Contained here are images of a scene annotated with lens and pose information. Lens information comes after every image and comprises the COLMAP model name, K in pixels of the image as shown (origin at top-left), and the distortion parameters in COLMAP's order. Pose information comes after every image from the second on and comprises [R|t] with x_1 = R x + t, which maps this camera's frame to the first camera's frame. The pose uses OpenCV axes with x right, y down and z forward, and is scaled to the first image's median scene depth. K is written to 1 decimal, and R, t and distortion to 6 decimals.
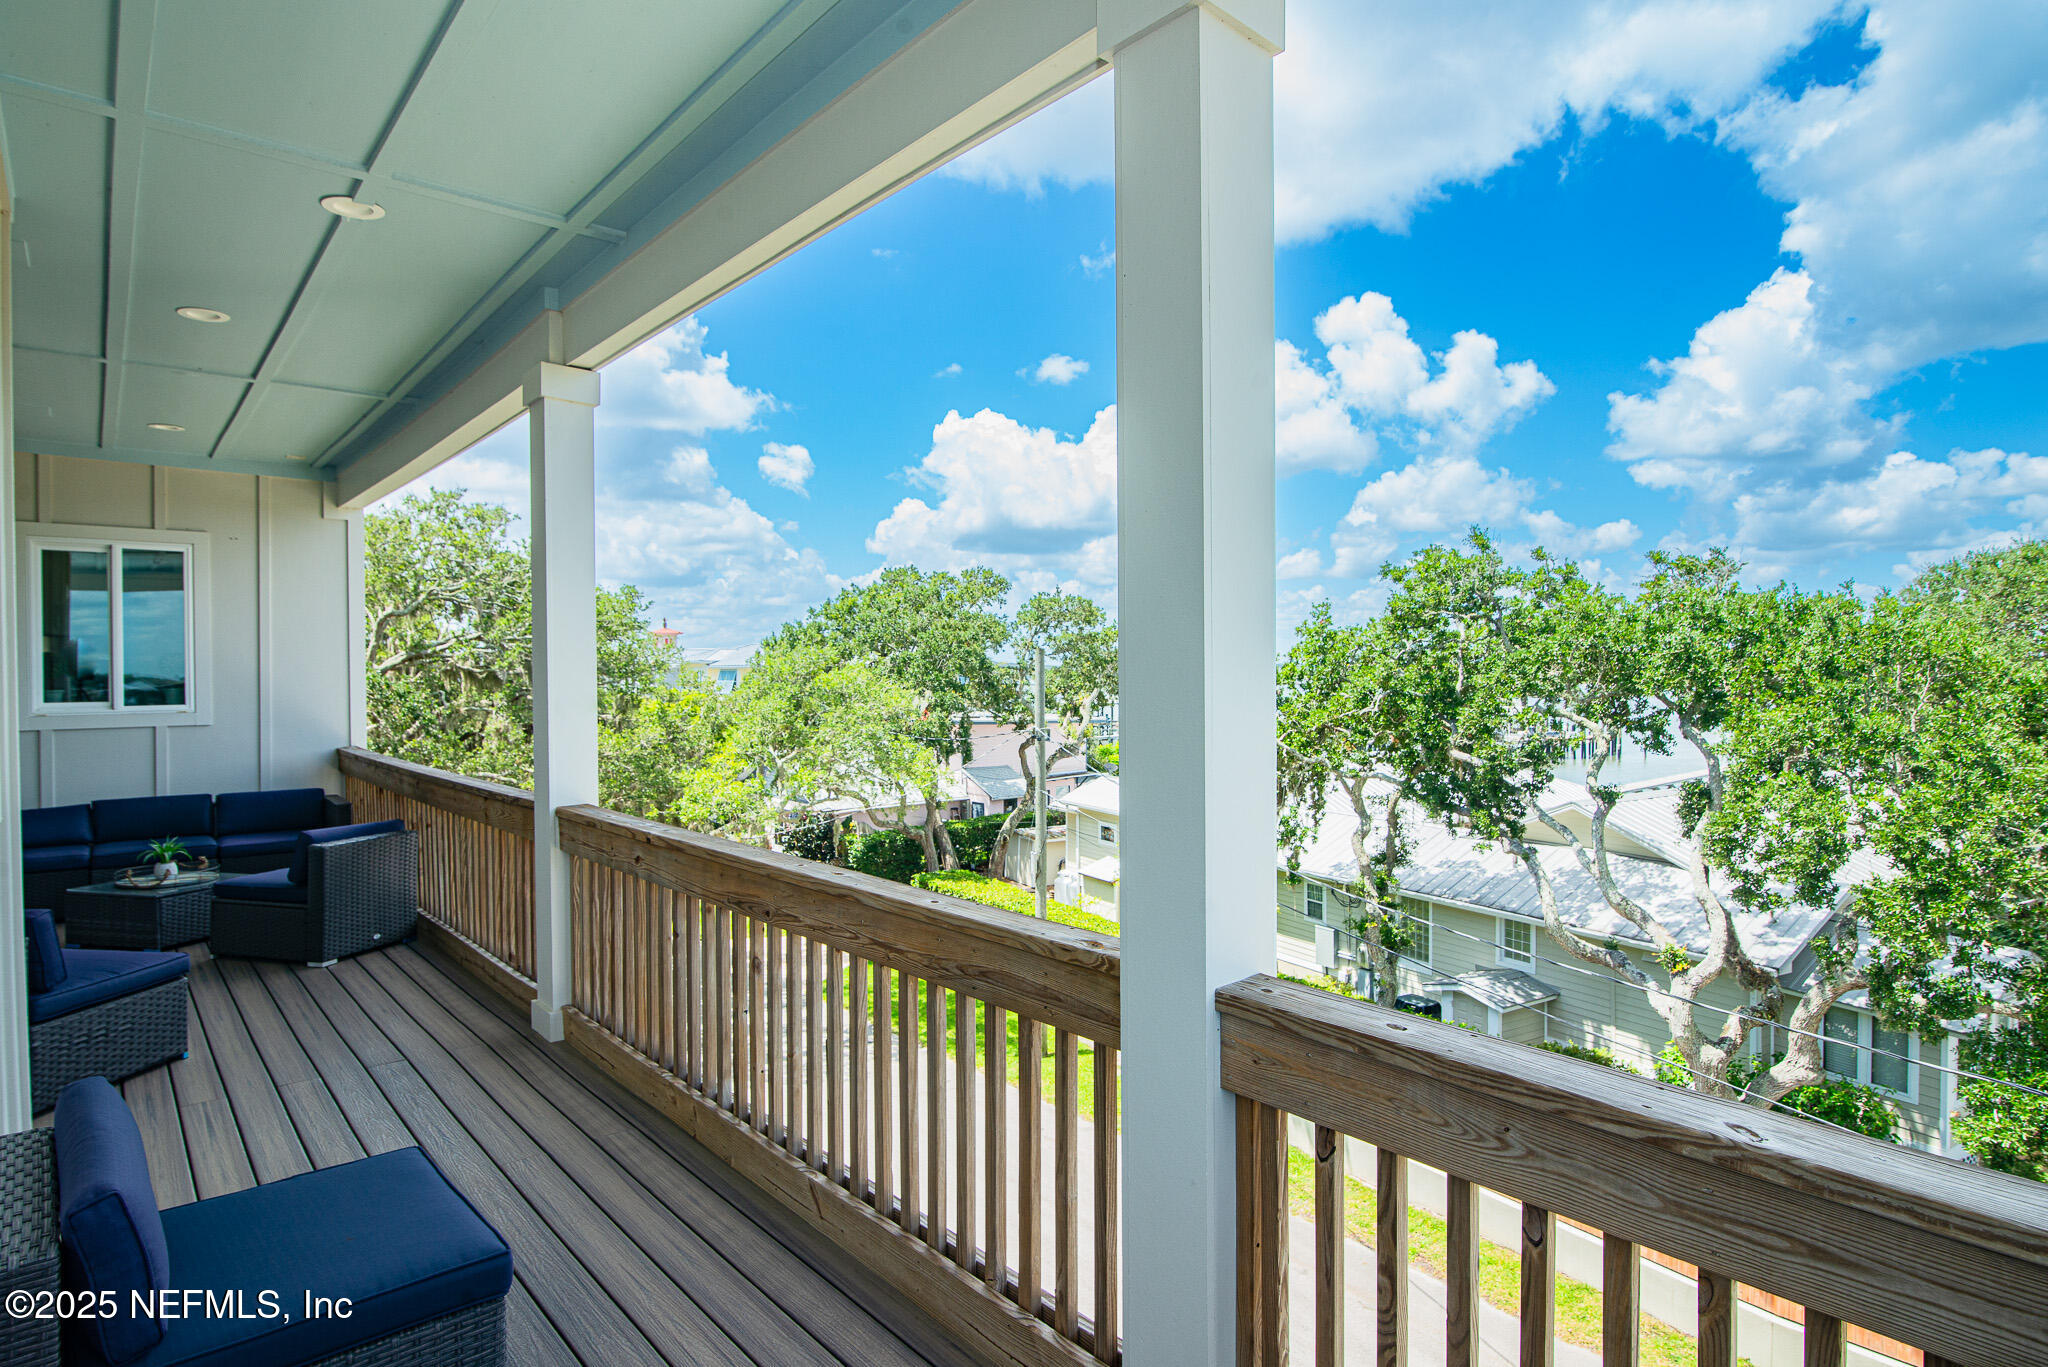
lens RADIAL K [[1105.9, 0, 1014.6], [0, 1105.9, 682.5], [0, 0, 1]] dist [0.002121, -0.005191]
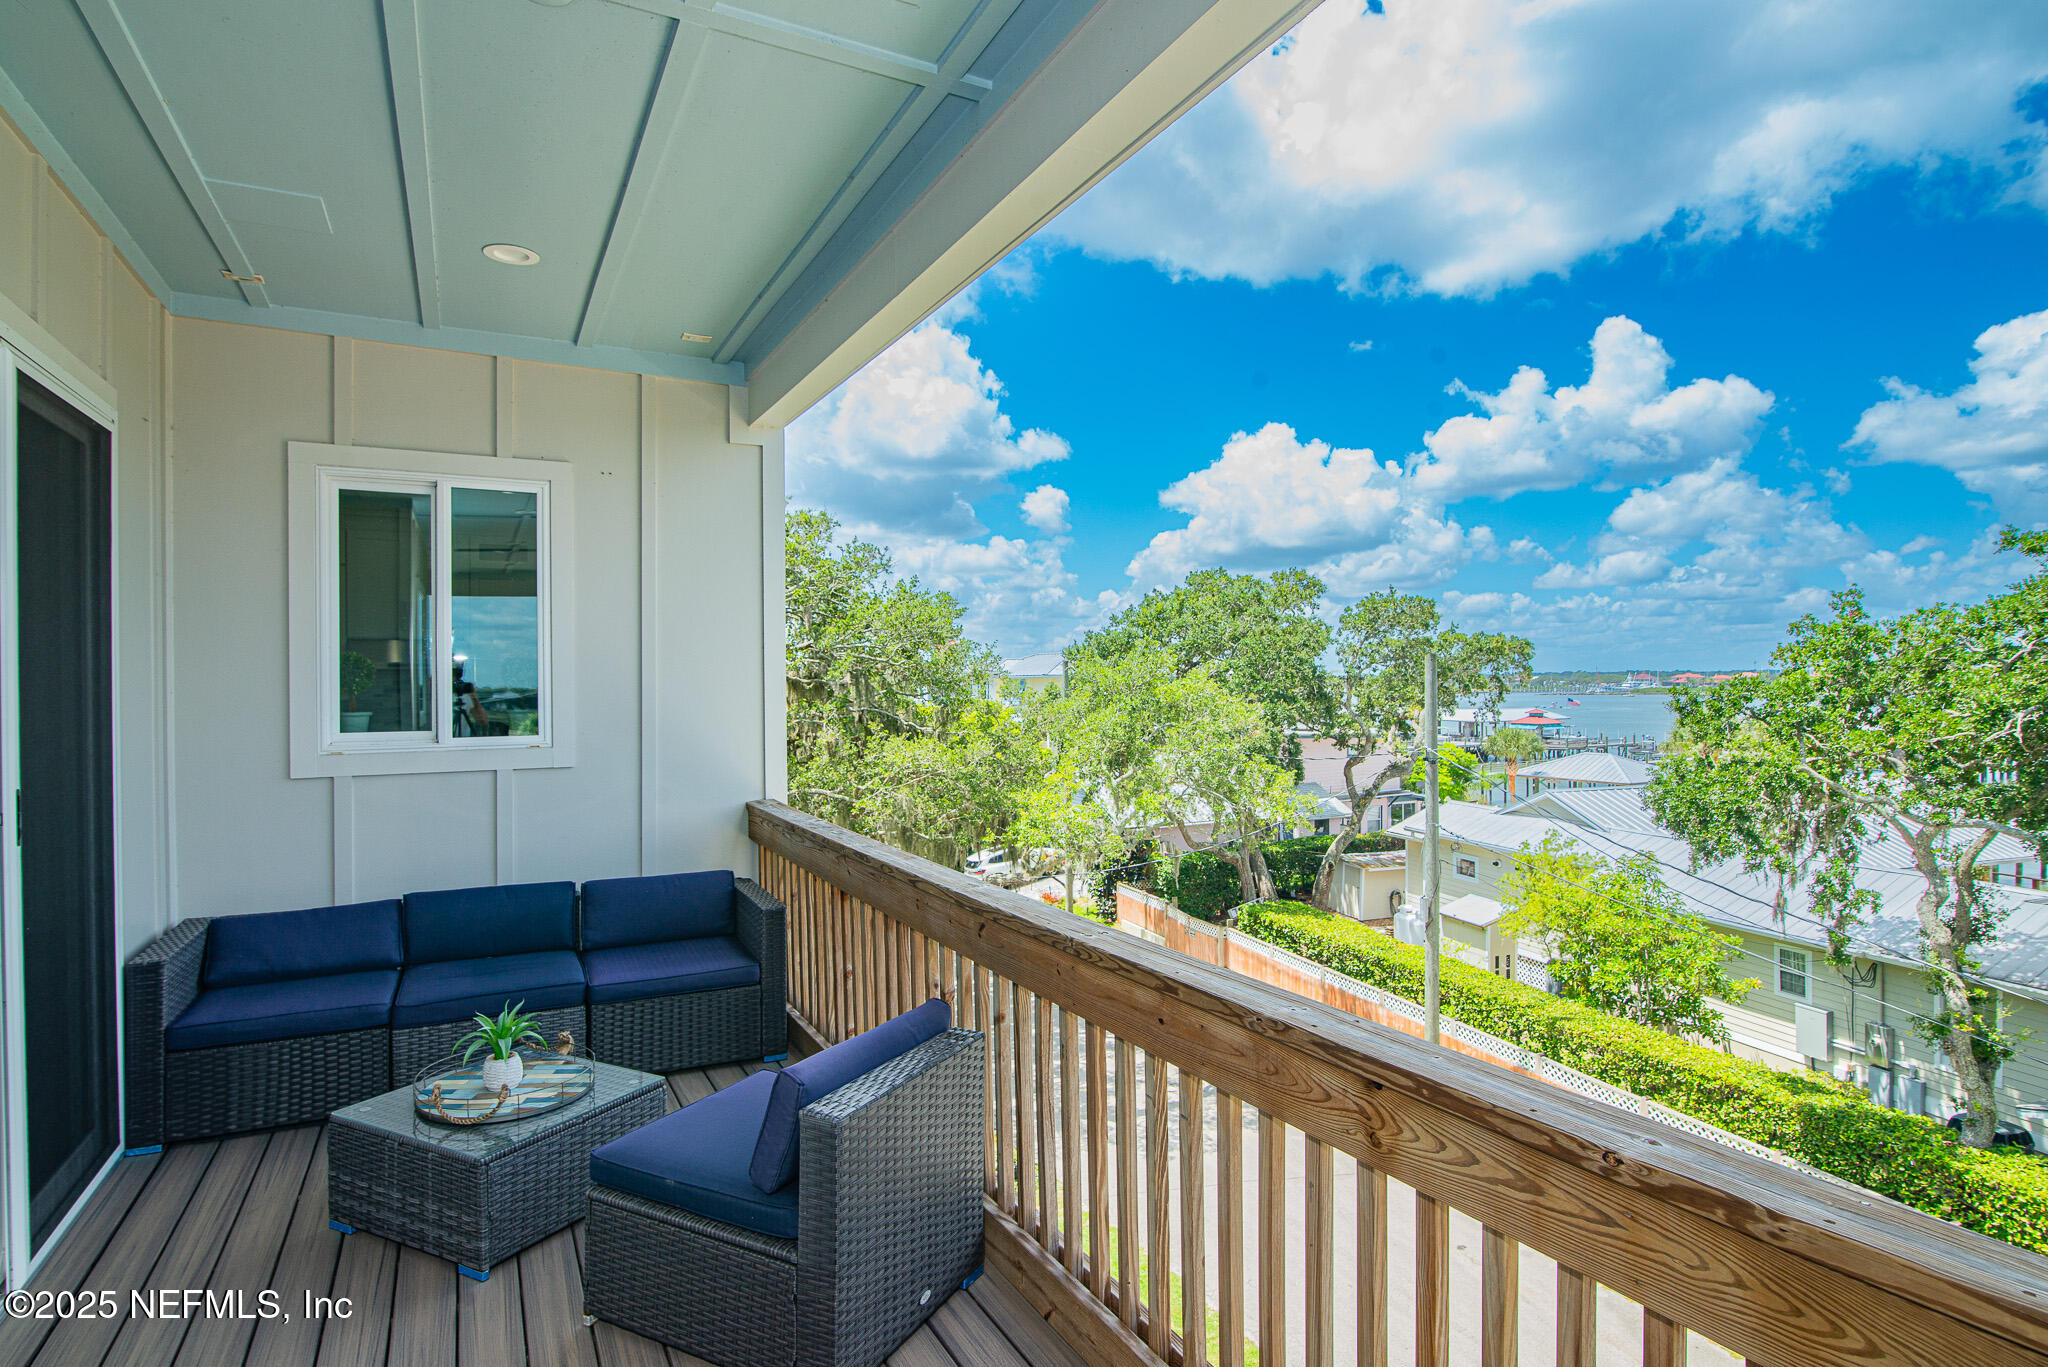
lens RADIAL K [[1116.3, 0, 1037.7], [0, 1116.3, 680.0], [0, 0, 1]] dist [0.002591, -0.000286]
pose [[0.975045, -0.001690, -0.222002, -0.077315], [-0.000818, 0.999937, -0.011203, -0.001070], [0.222007, 0.011105, 0.974982, 0.103163]]
